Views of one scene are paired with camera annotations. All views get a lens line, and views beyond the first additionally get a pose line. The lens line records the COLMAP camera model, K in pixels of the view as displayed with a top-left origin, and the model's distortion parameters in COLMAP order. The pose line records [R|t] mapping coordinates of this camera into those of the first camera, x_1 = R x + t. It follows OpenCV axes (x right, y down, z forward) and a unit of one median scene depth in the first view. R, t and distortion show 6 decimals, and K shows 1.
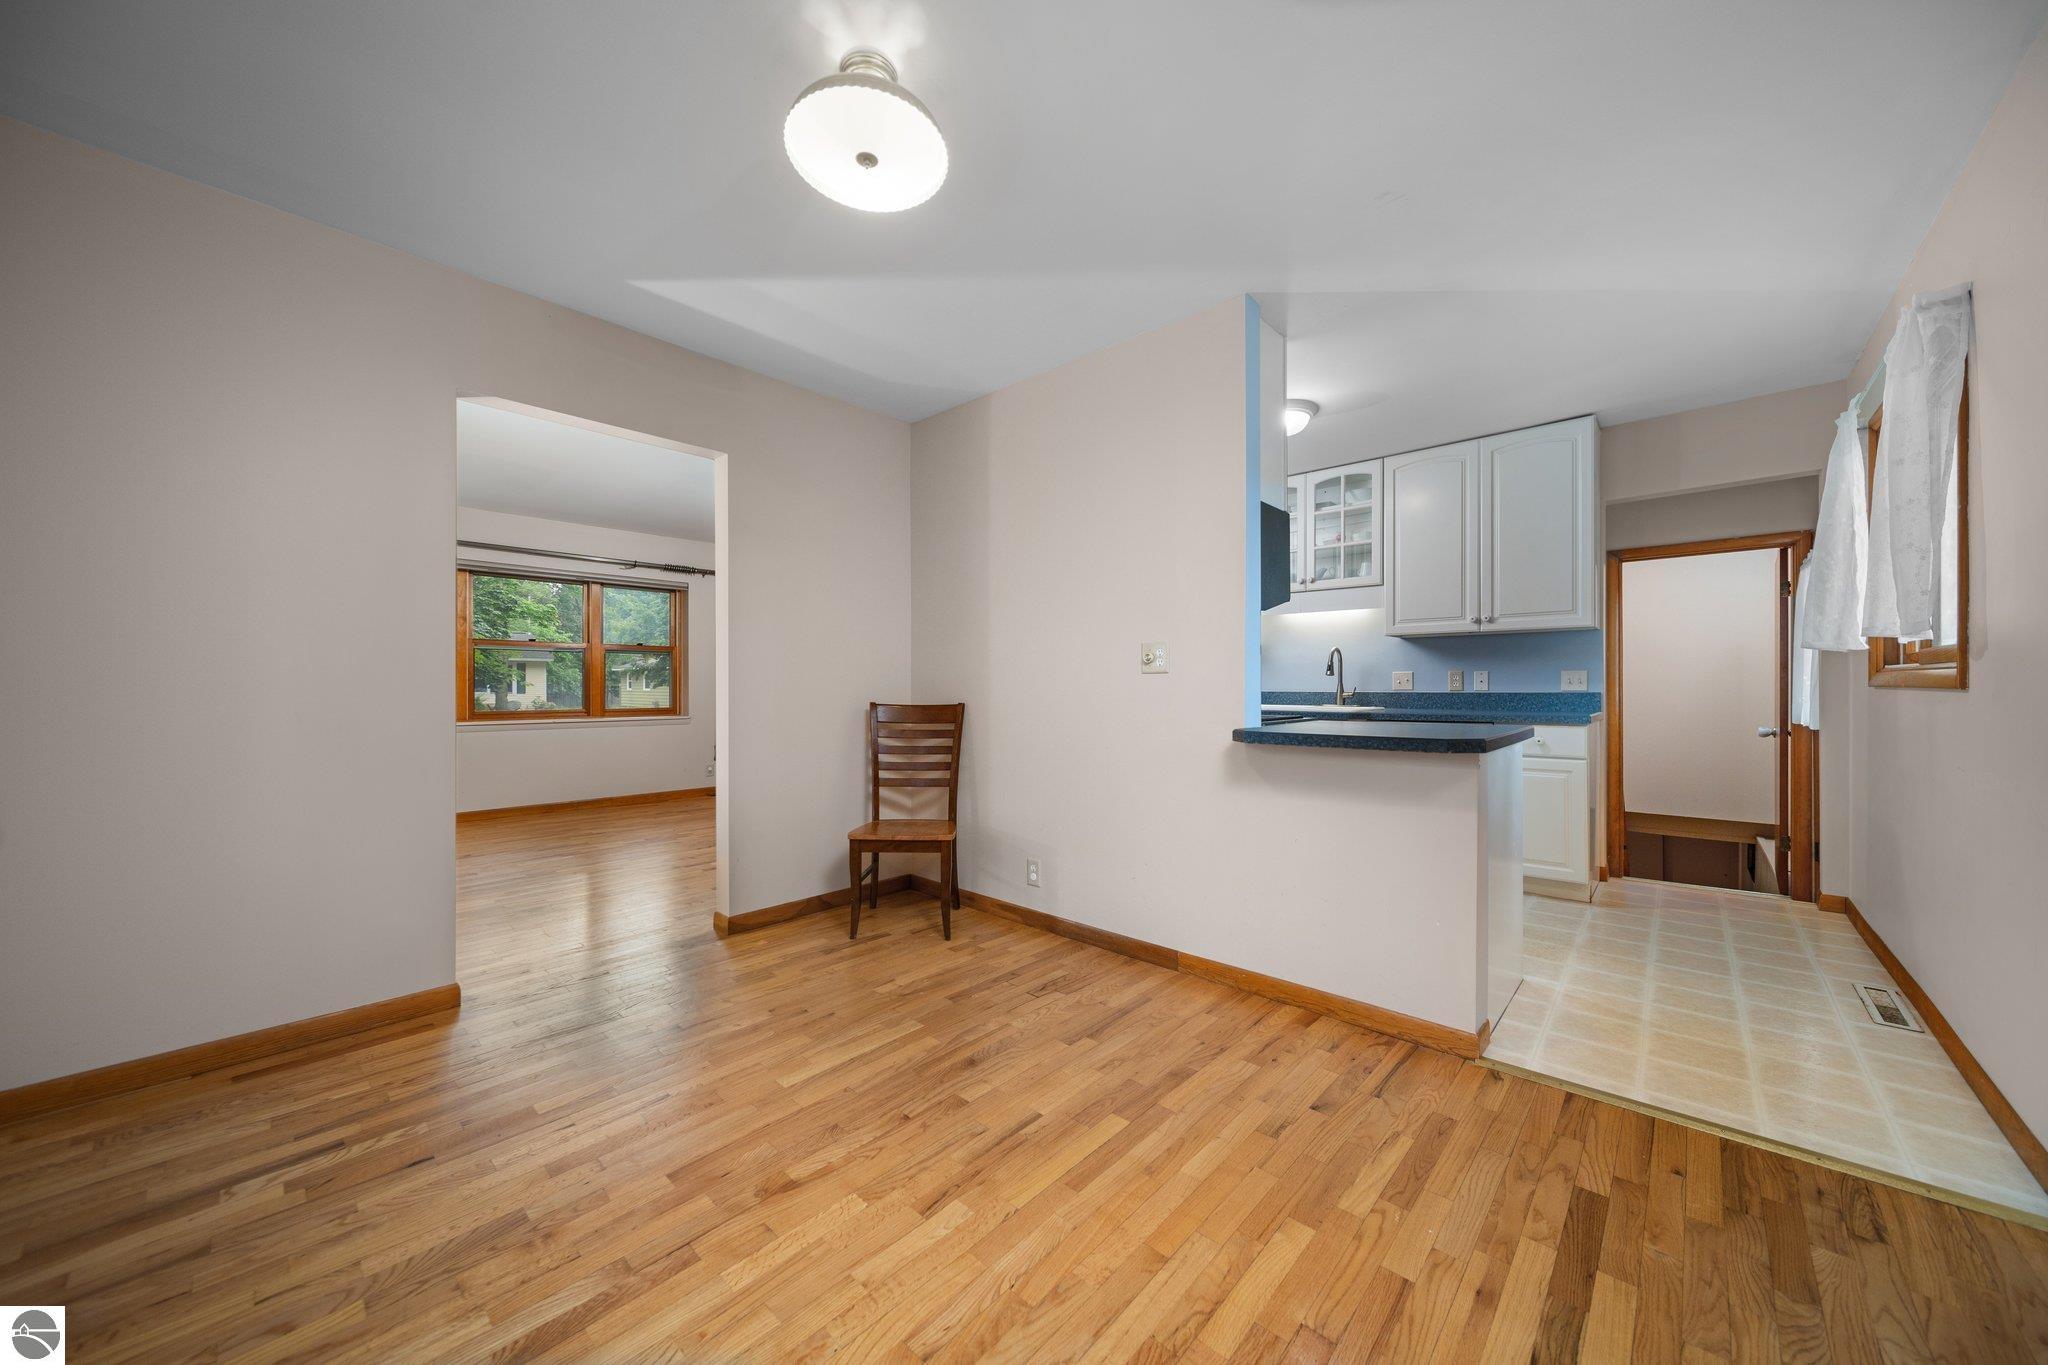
lens RADIAL K [[714.2, 0, 1010.6], [0, 714.2, 676.2], [0, 0, 1]] dist [0.000125, -0.001595]
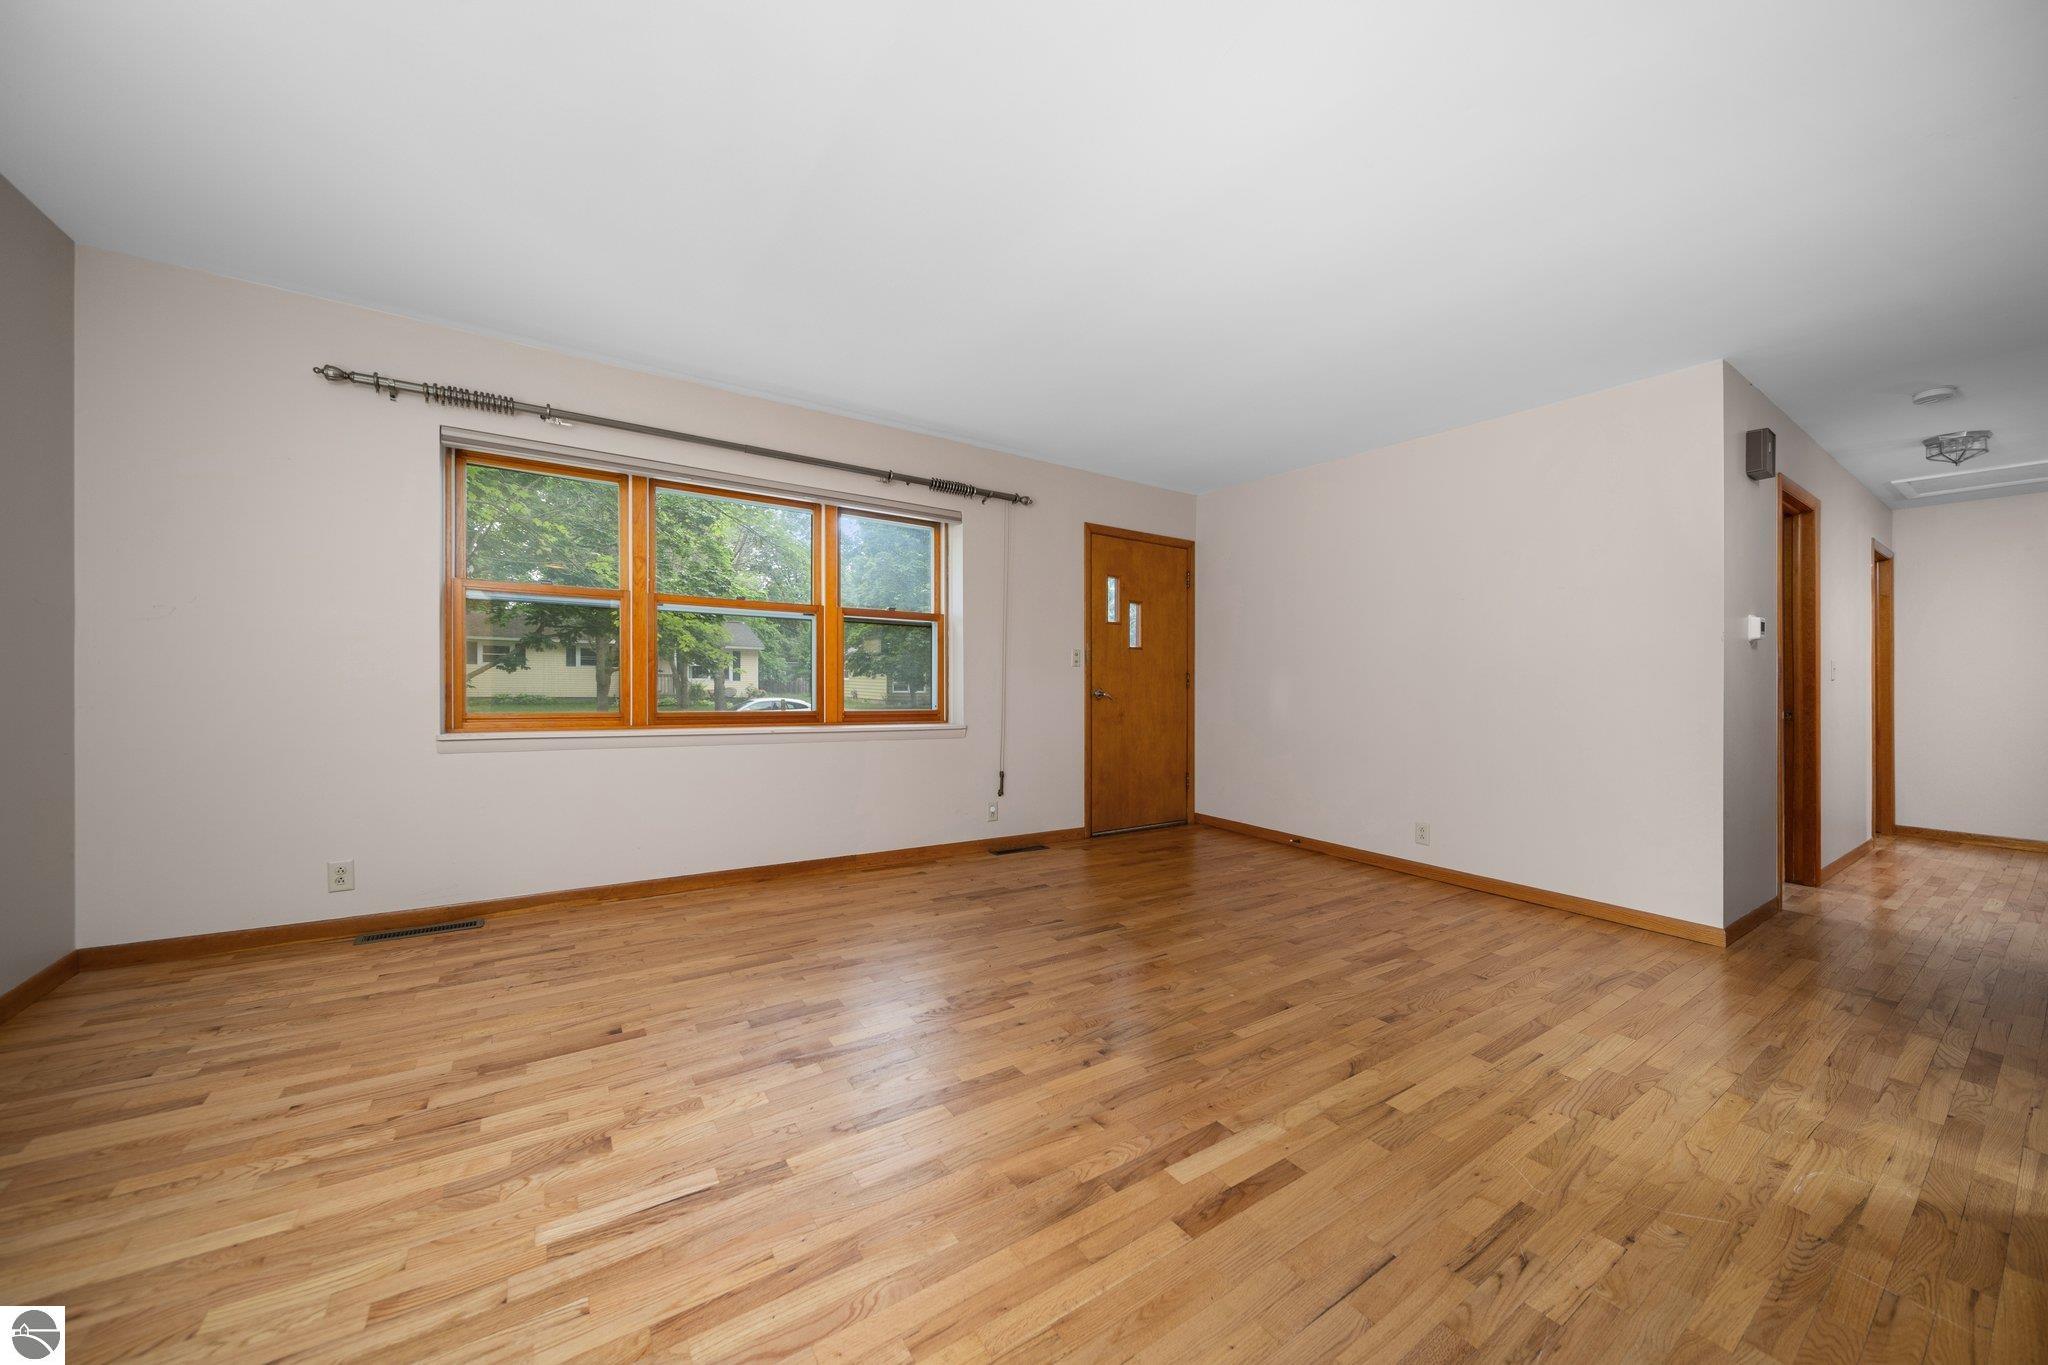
lens RADIAL K [[714.2, 0, 1010.6], [0, 714.2, 676.2], [0, 0, 1]] dist [0.000125, -0.001595]
pose [[0.972099, 0.014148, -0.234144, -0.089387], [-0.011763, 0.999864, 0.011580, 0.002035], [0.234275, -0.008503, 0.972133, 0.136714]]
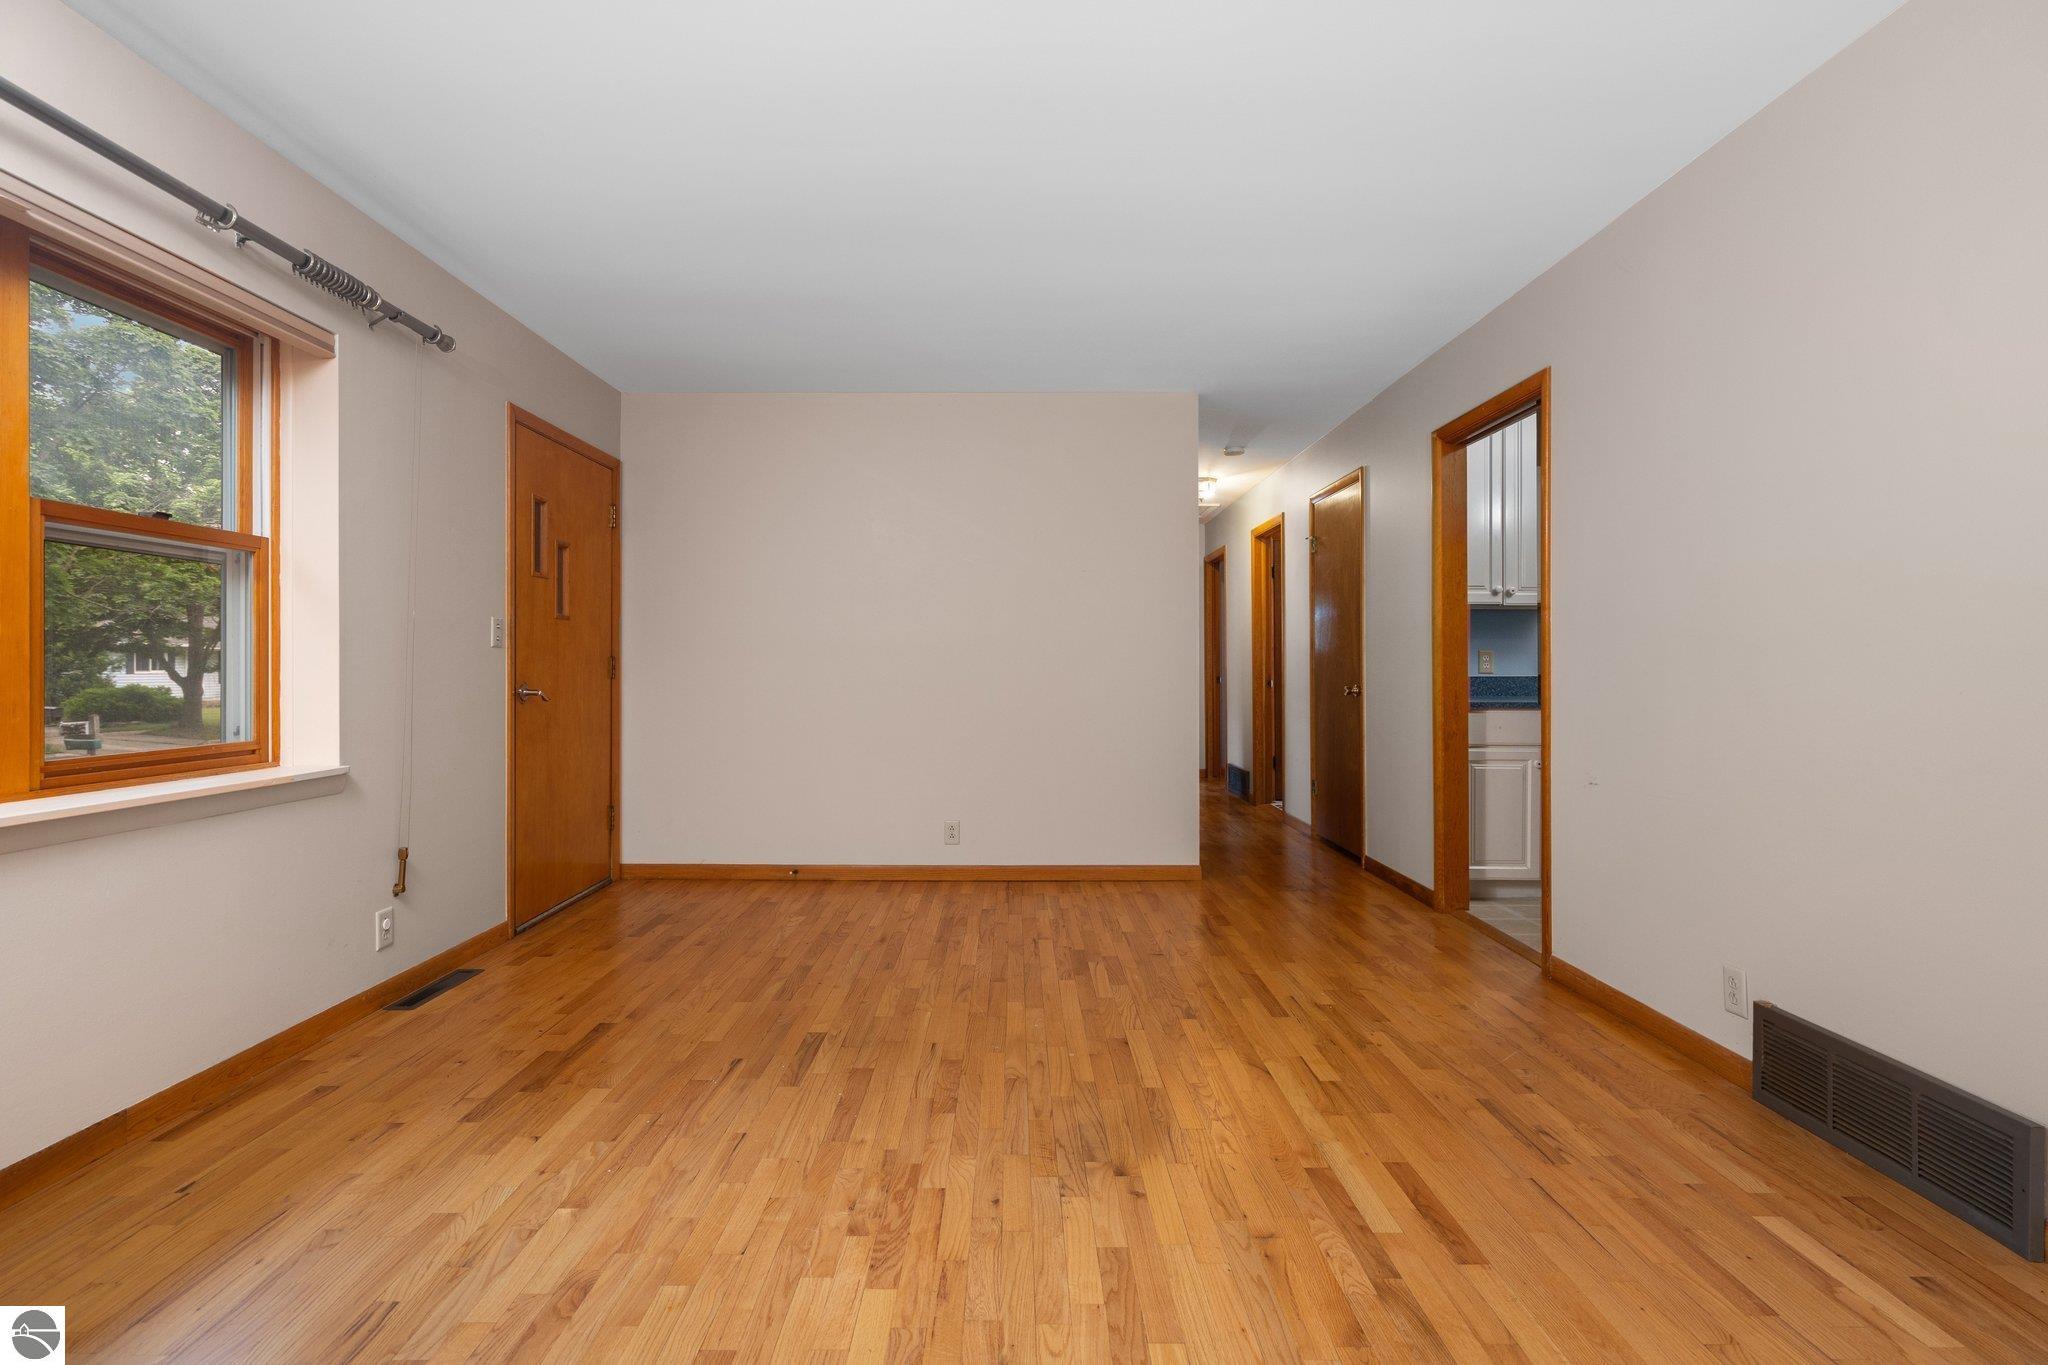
lens RADIAL K [[950.1, 0, 991.7], [0, 950.1, 661.6], [0, 0, 1]] dist [-0.000190, -0.000207]
pose [[0.737832, 0.003125, 0.674977, -0.172420], [-0.008314, 0.999955, 0.004458, 0.002577], [-0.674933, -0.008902, 0.737825, 0.172293]]
